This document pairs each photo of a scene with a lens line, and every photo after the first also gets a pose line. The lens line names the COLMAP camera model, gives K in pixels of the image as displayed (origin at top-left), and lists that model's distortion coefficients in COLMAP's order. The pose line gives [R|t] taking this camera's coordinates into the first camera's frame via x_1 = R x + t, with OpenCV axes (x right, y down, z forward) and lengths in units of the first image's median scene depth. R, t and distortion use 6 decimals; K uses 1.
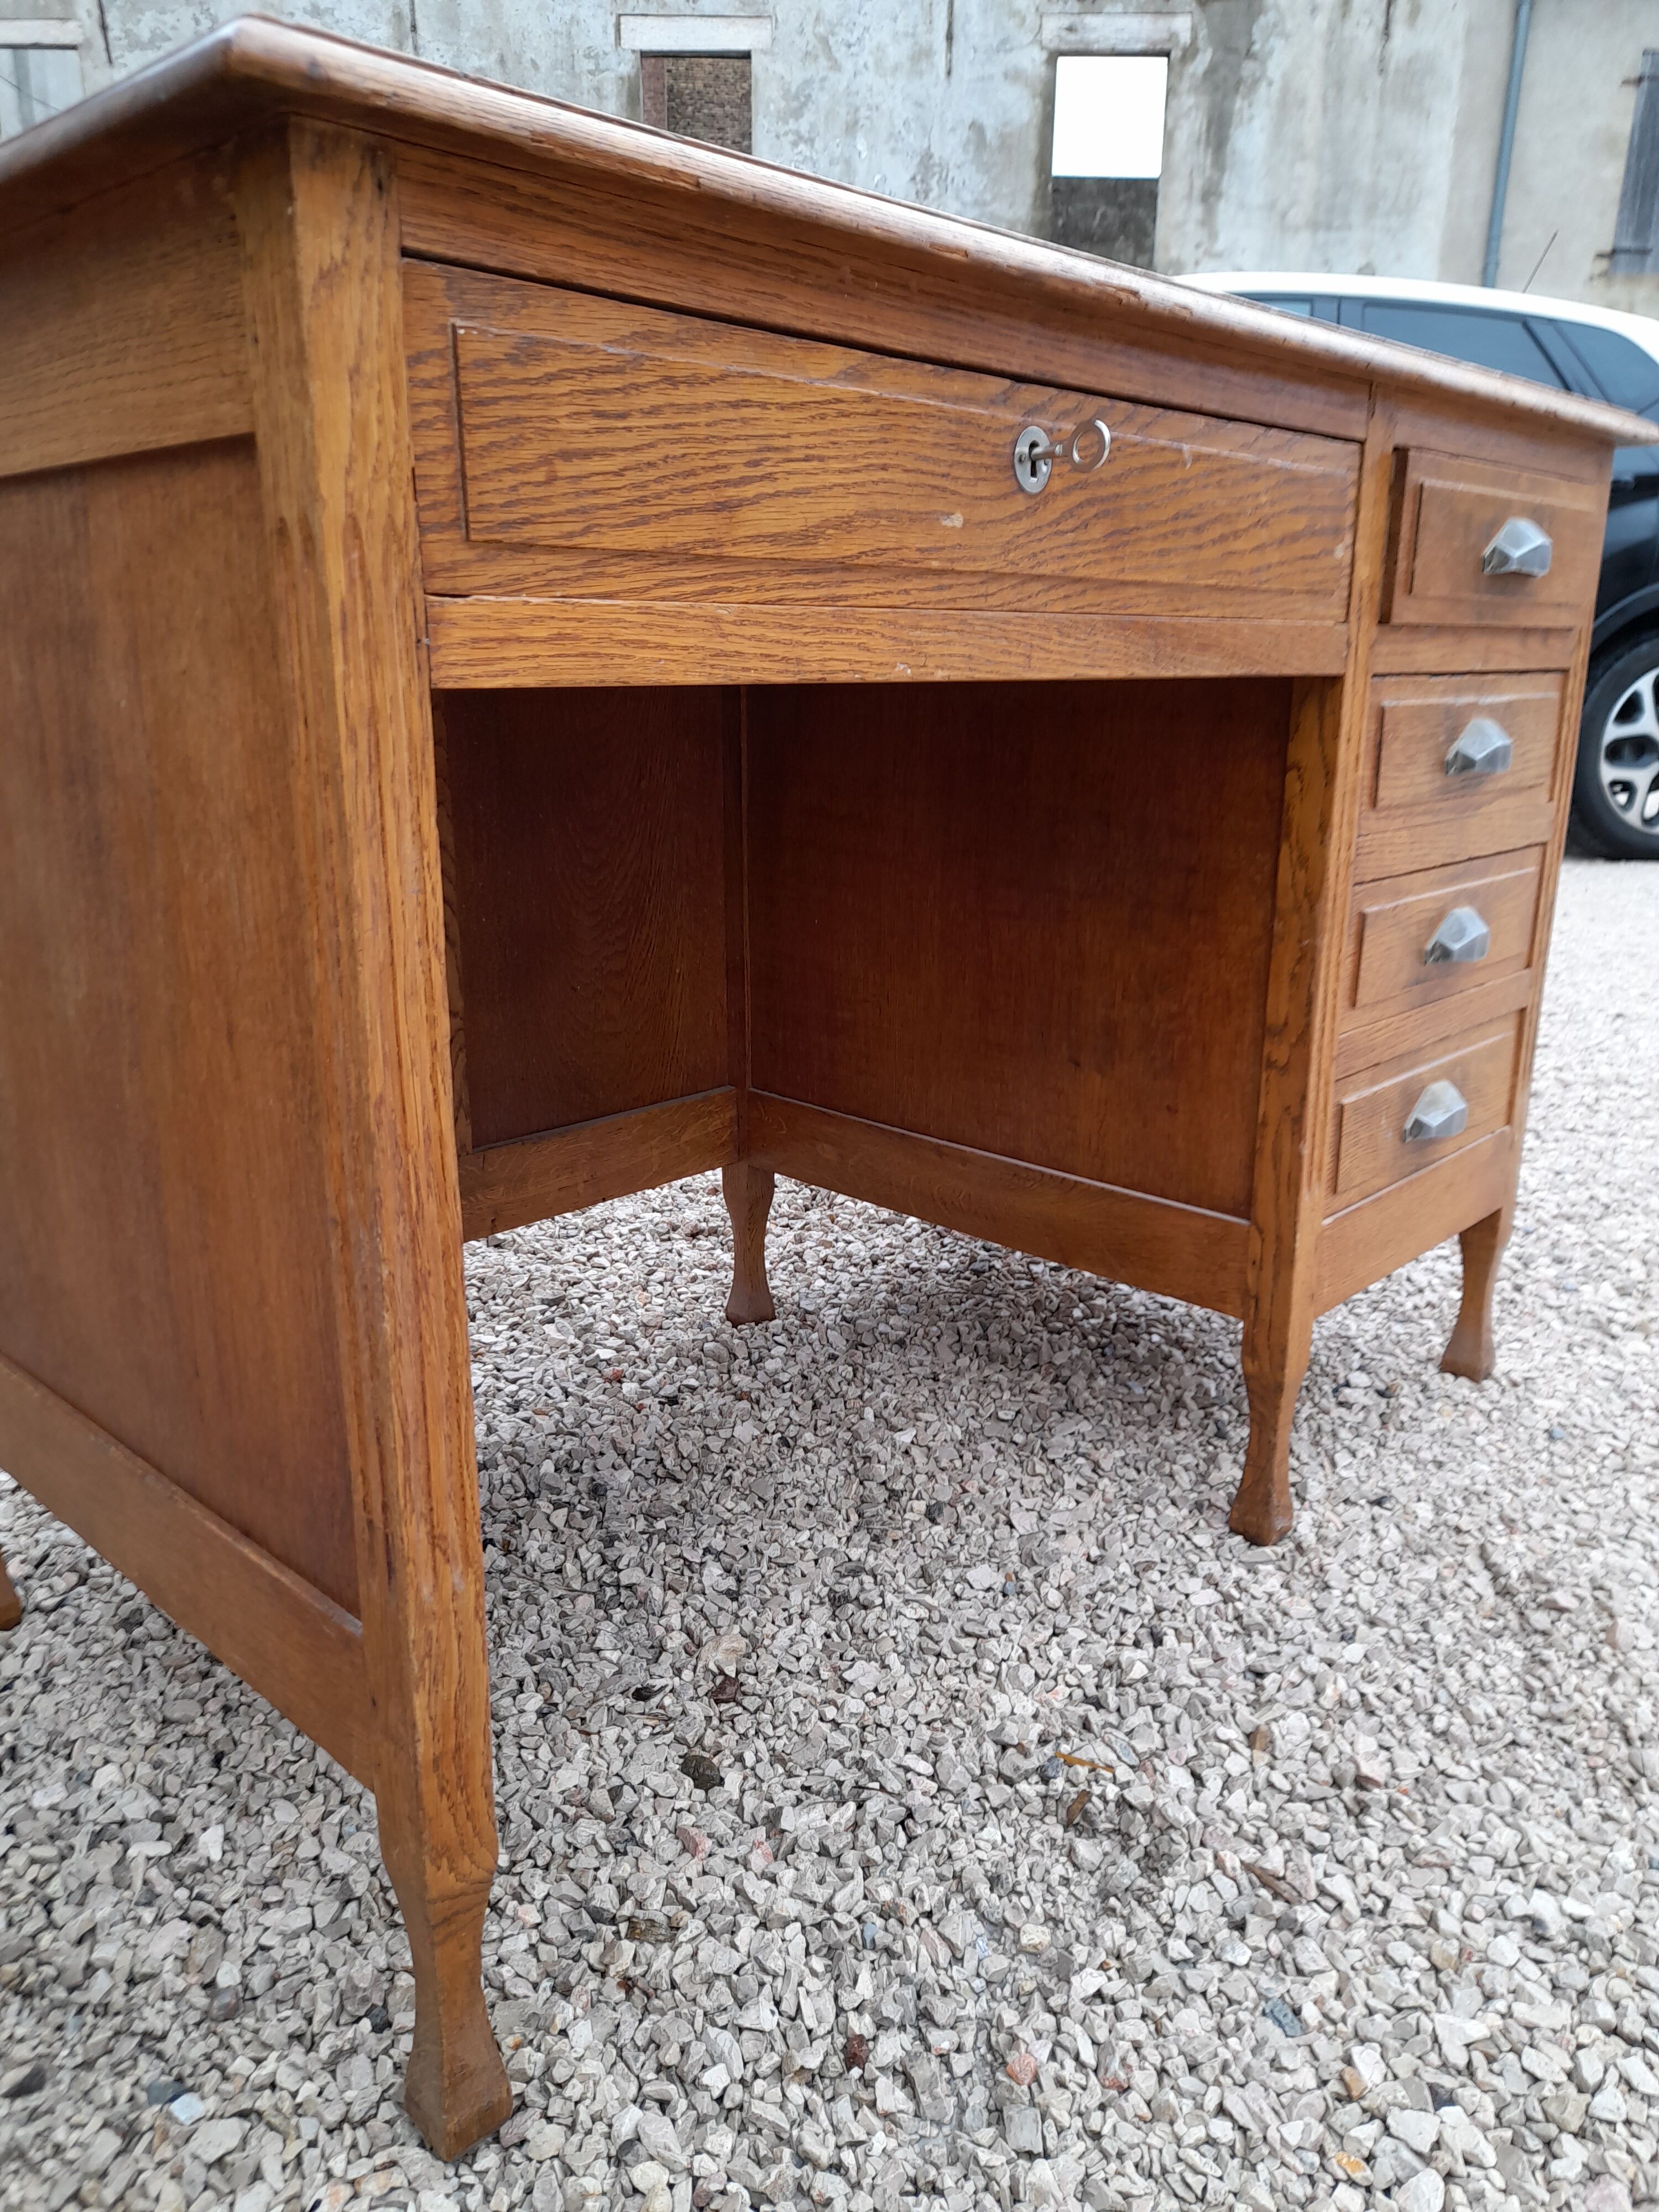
lens RADIAL K [[1620.4, 0, 802.9], [0, 1620.4, 1124.4], [0, 0, 1]] dist [0.026822, -0.023577]
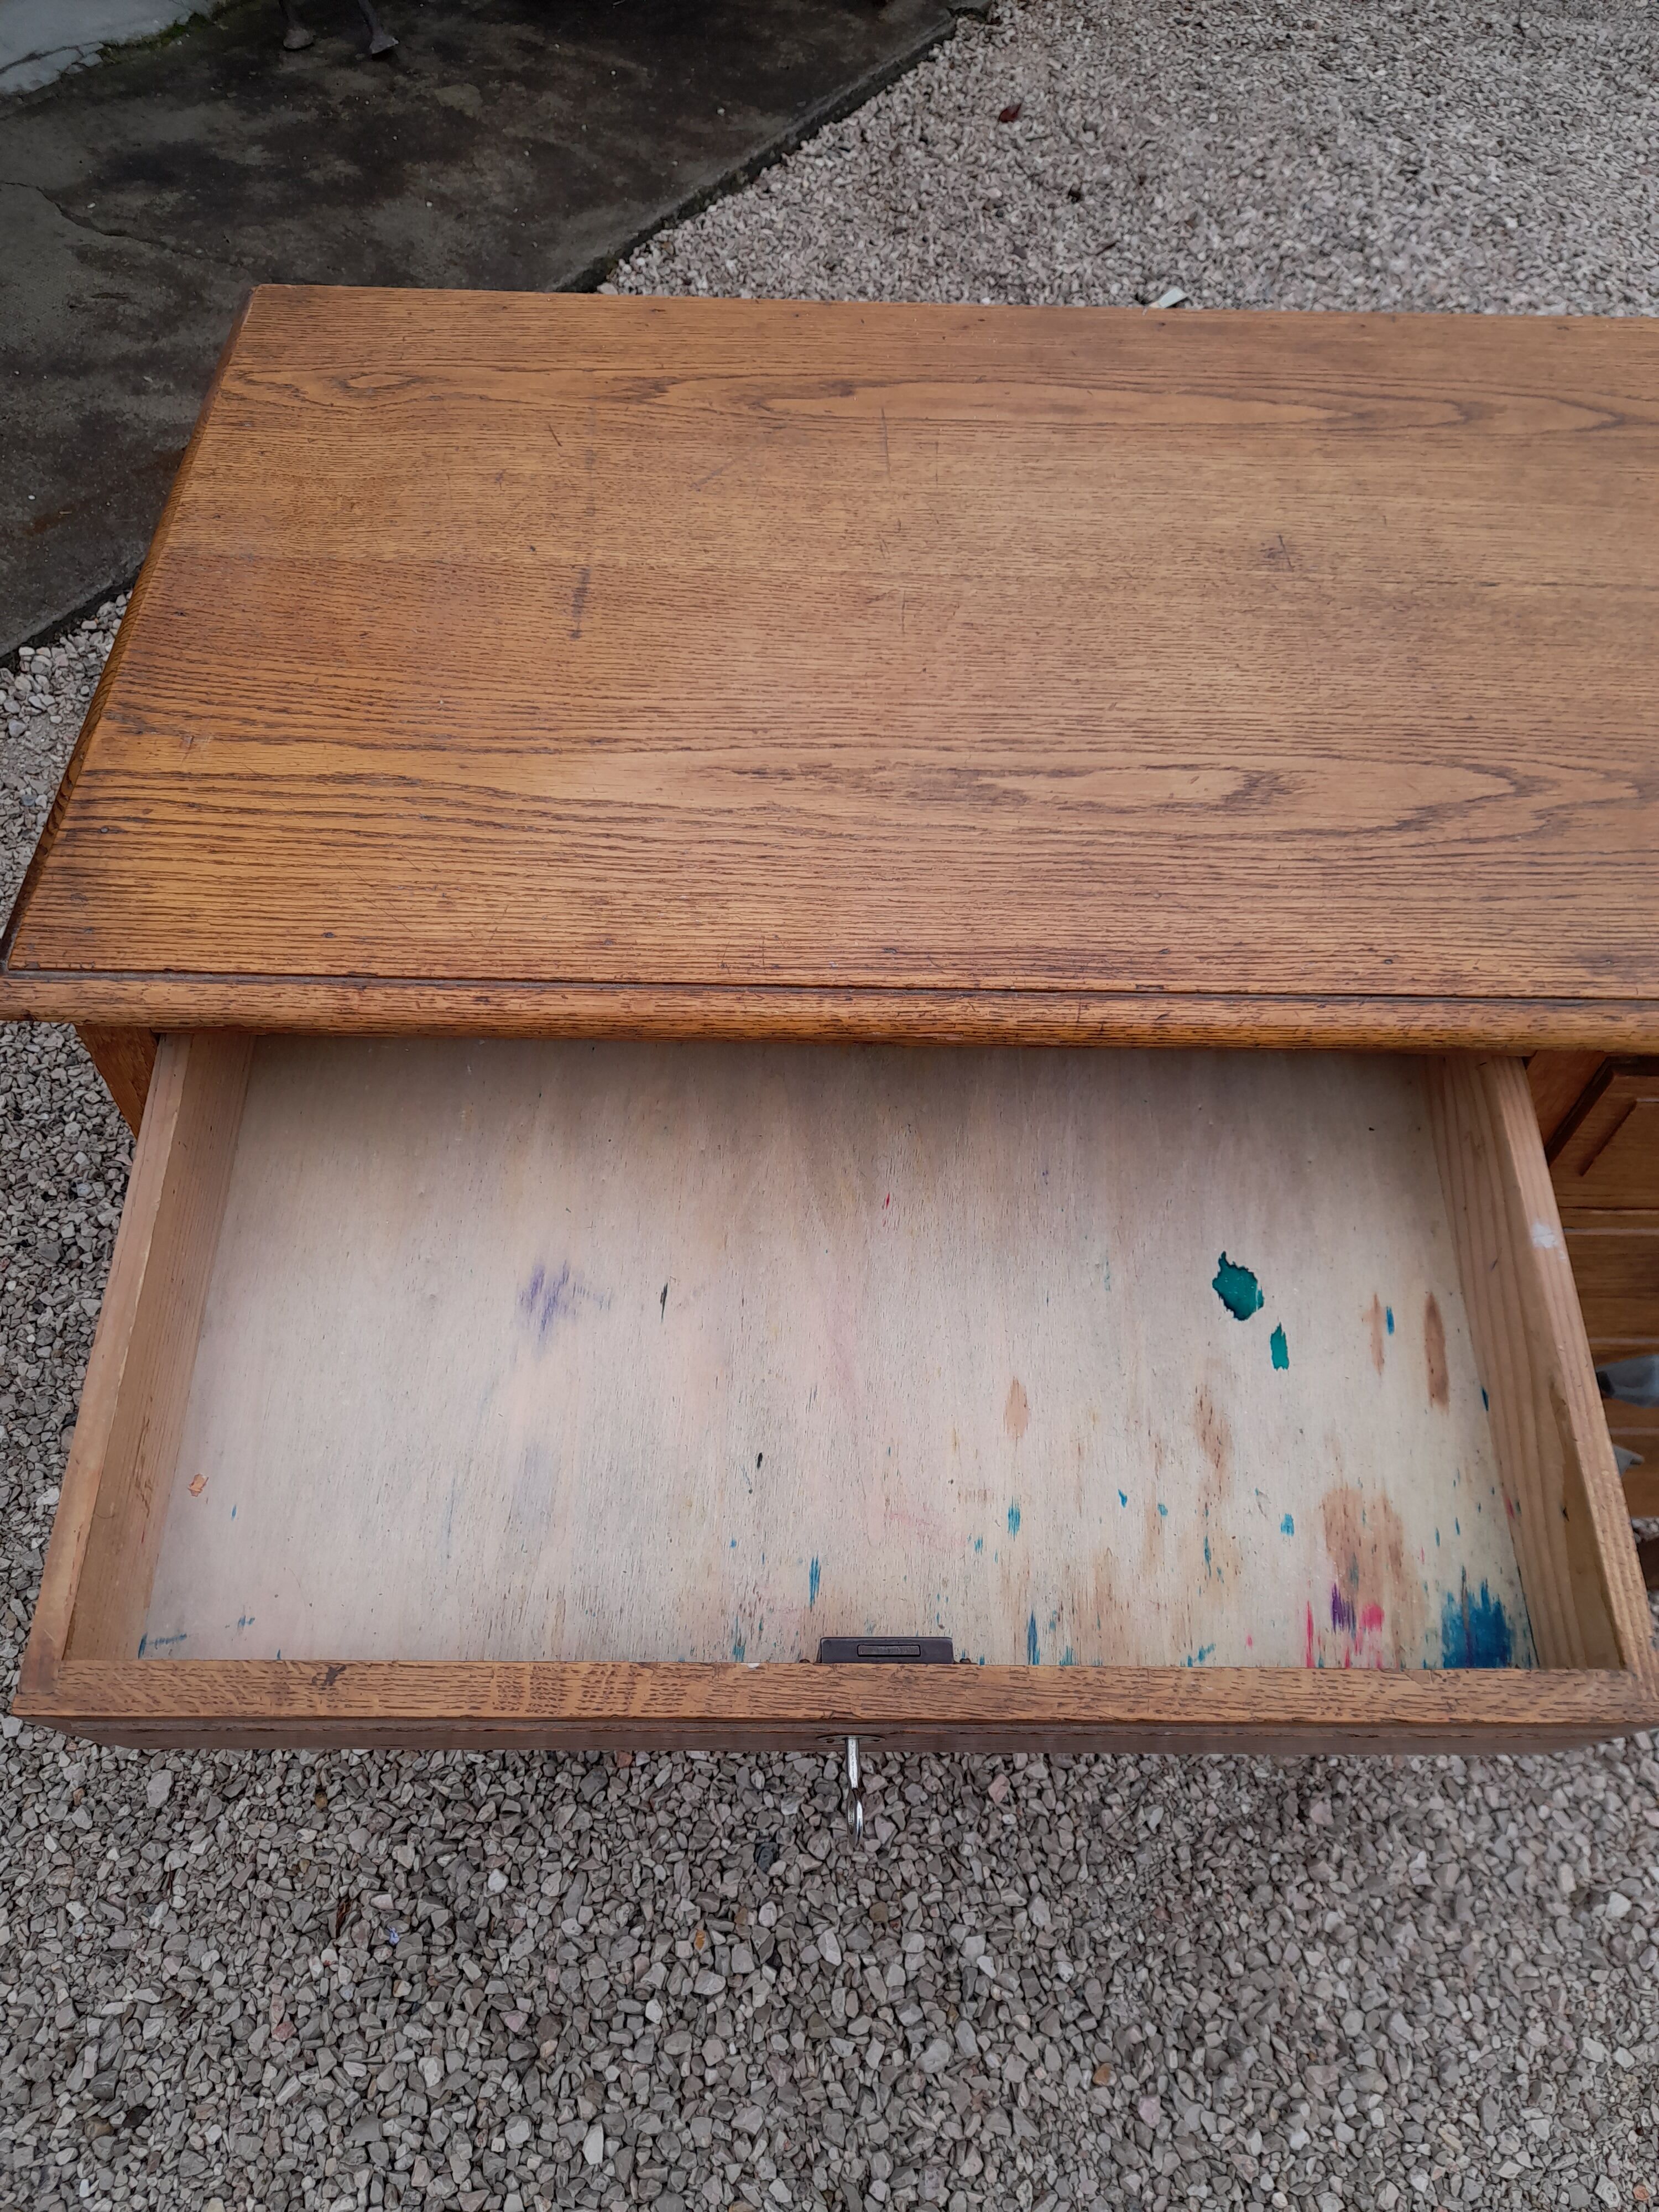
lens RADIAL K [[1620.4, 0, 805.3], [0, 1620.4, 1118.0], [0, 0, 1]] dist [0.026822, -0.023577]
pose [[0.698348, 0.591701, -0.402739, 0.498766], [-0.222675, 0.714356, 0.663409, -0.973014], [0.680239, -0.373610, 0.630627, 0.262312]]
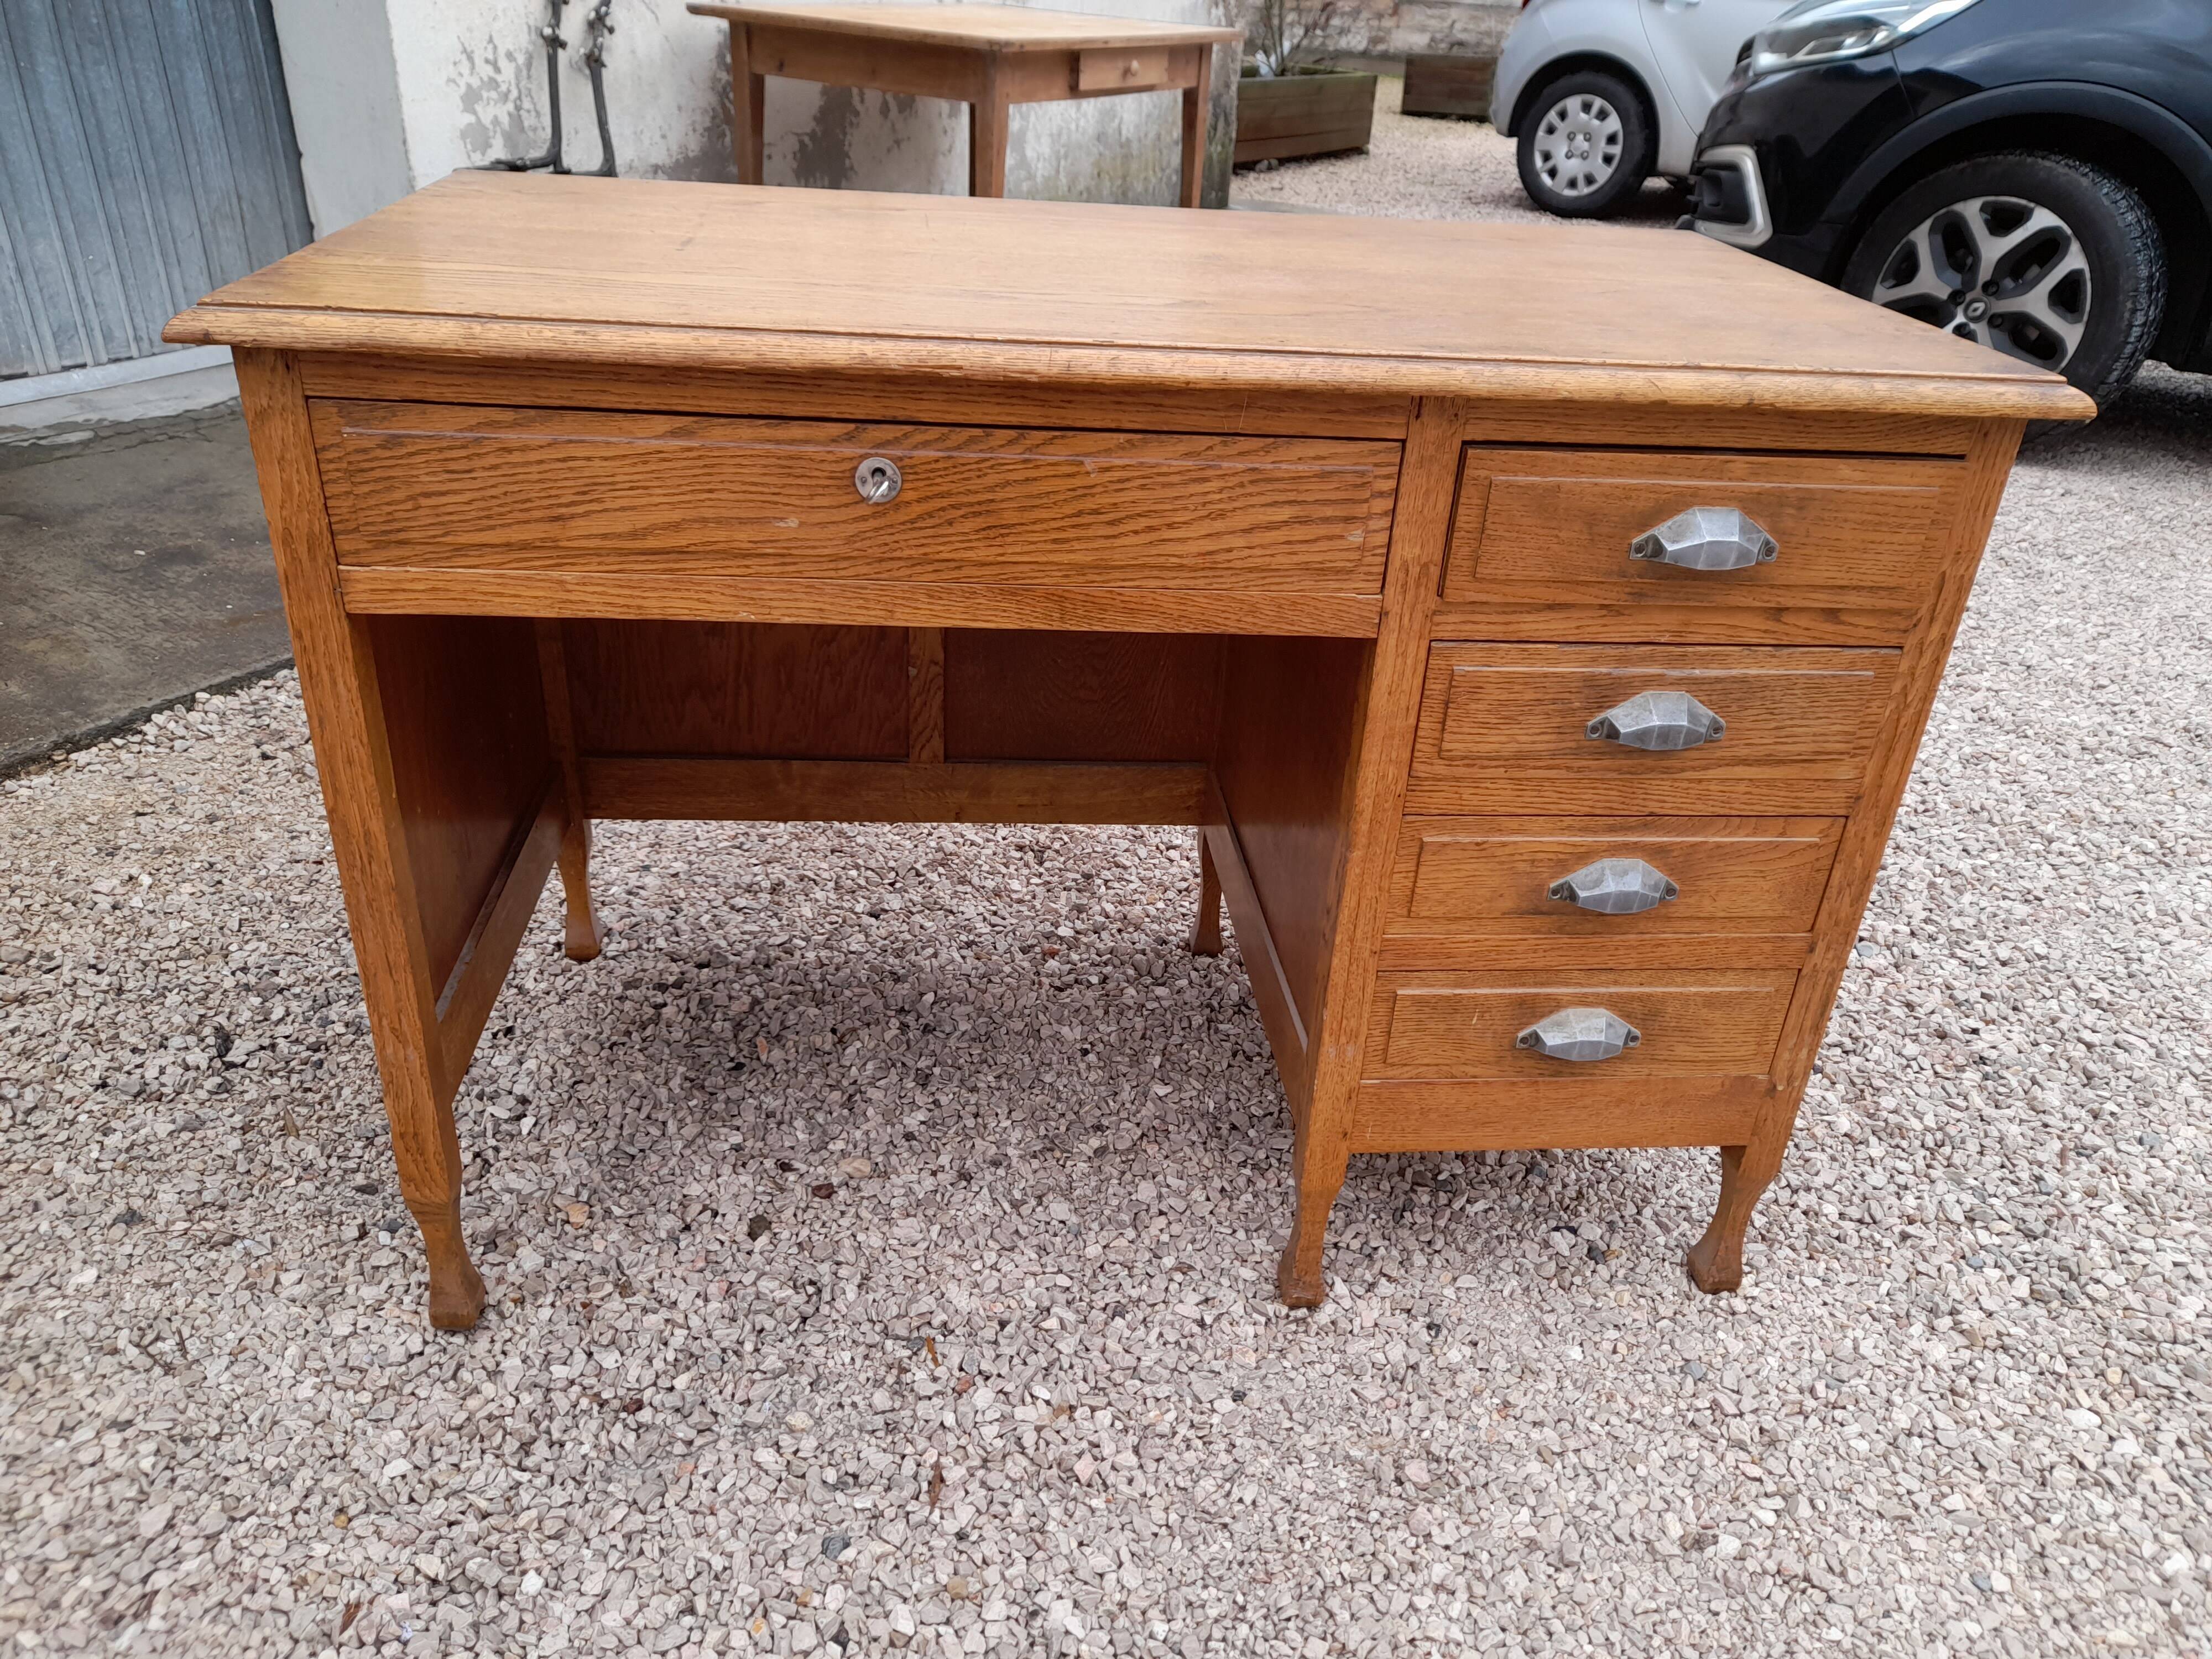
lens RADIAL K [[1612.5, 0, 1114.1], [0, 1612.5, 865.7], [0, 0, 1]] dist [0.029778, -0.021786]
pose [[0.759839, 0.357881, -0.542739, 0.989973], [-0.235655, 0.929685, 0.283114, -0.471537], [0.605897, -0.087222, 0.790747, 0.034762]]
